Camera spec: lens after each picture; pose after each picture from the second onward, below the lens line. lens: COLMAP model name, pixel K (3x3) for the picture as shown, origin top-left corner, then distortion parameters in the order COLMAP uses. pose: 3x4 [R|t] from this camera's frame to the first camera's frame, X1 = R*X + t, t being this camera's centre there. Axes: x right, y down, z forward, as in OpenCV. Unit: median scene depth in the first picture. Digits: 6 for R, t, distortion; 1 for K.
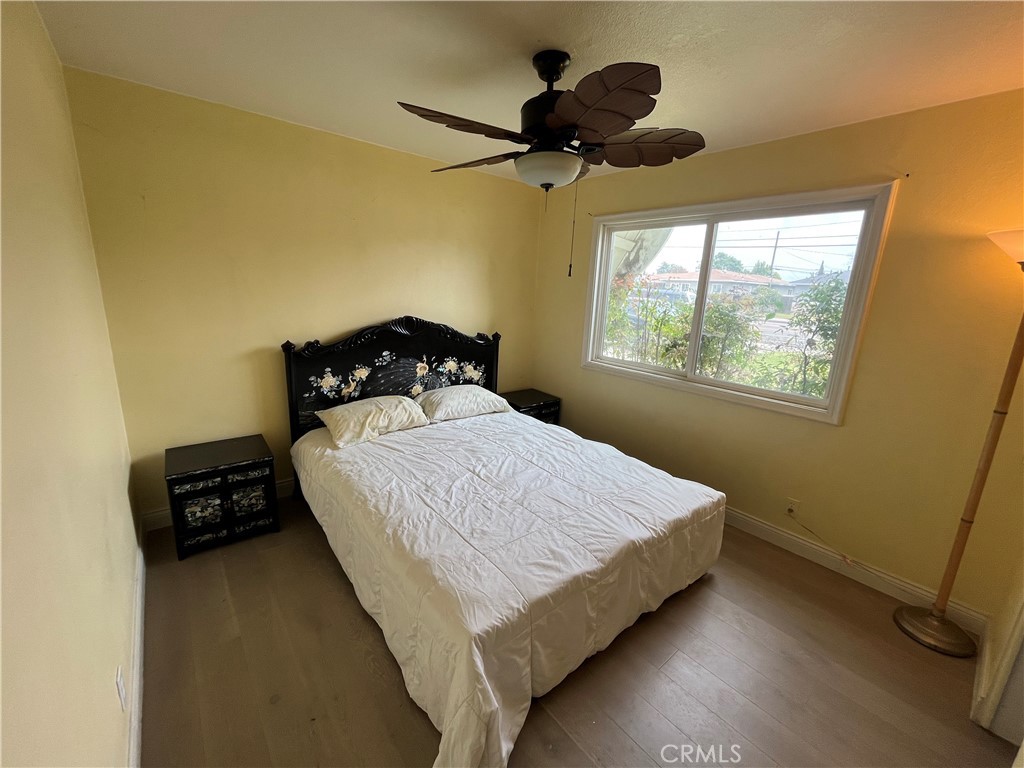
lens RADIAL K [[415.4, 0, 511.2], [0, 415.4, 384.9], [0, 0, 1]] dist [-0.002429, 0.000268]
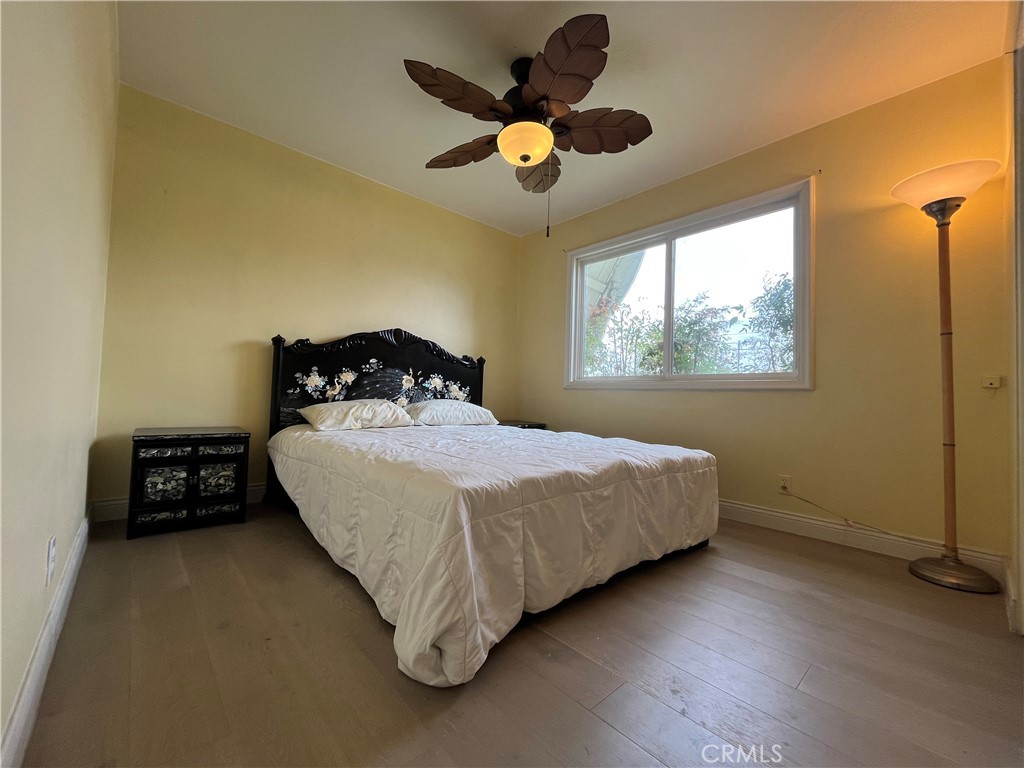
lens RADIAL K [[415.4, 0, 511.2], [0, 415.4, 383.9], [0, 0, 1]] dist [-0.002429, 0.000268]
pose [[0.999024, -0.012117, 0.042467, -0.008224], [0.022829, 0.964871, -0.261732, 0.341139], [-0.037804, 0.262446, 0.964206, 0.019528]]
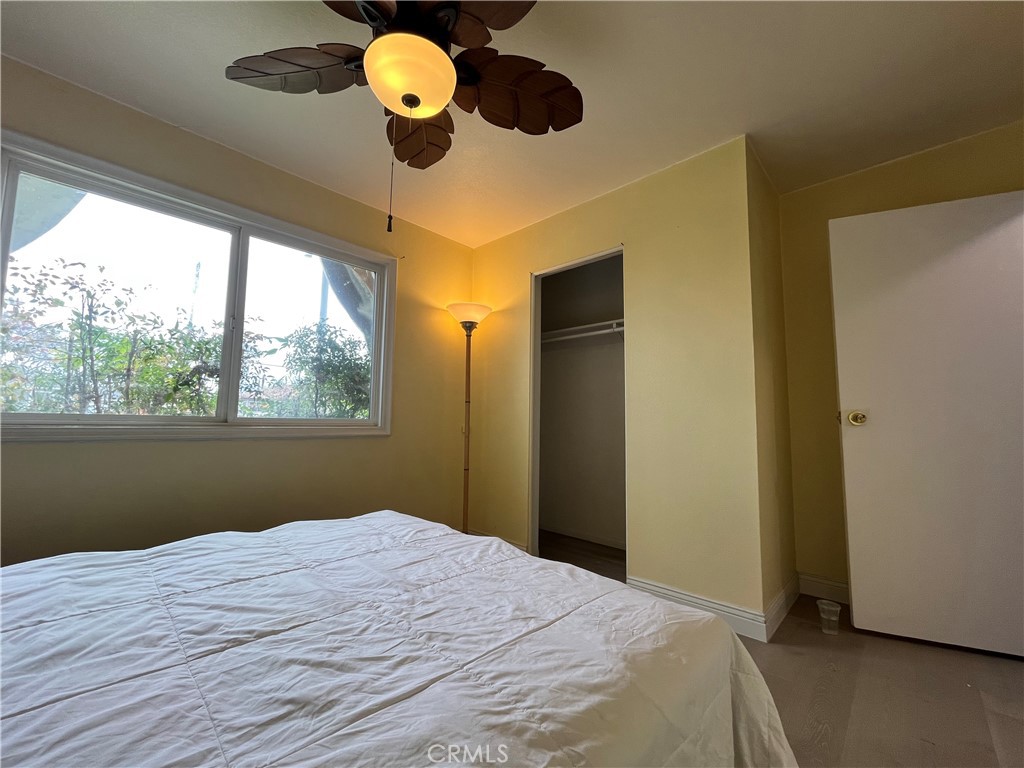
lens RADIAL K [[415.4, 0, 510.6], [0, 415.4, 384.7], [0, 0, 1]] dist [-0.002429, 0.000268]
pose [[-0.110736, 0.040673, 0.993017, -0.481950], [0.208582, 0.977861, -0.016792, 0.046967], [-0.971716, 0.205266, -0.116768, 0.764703]]
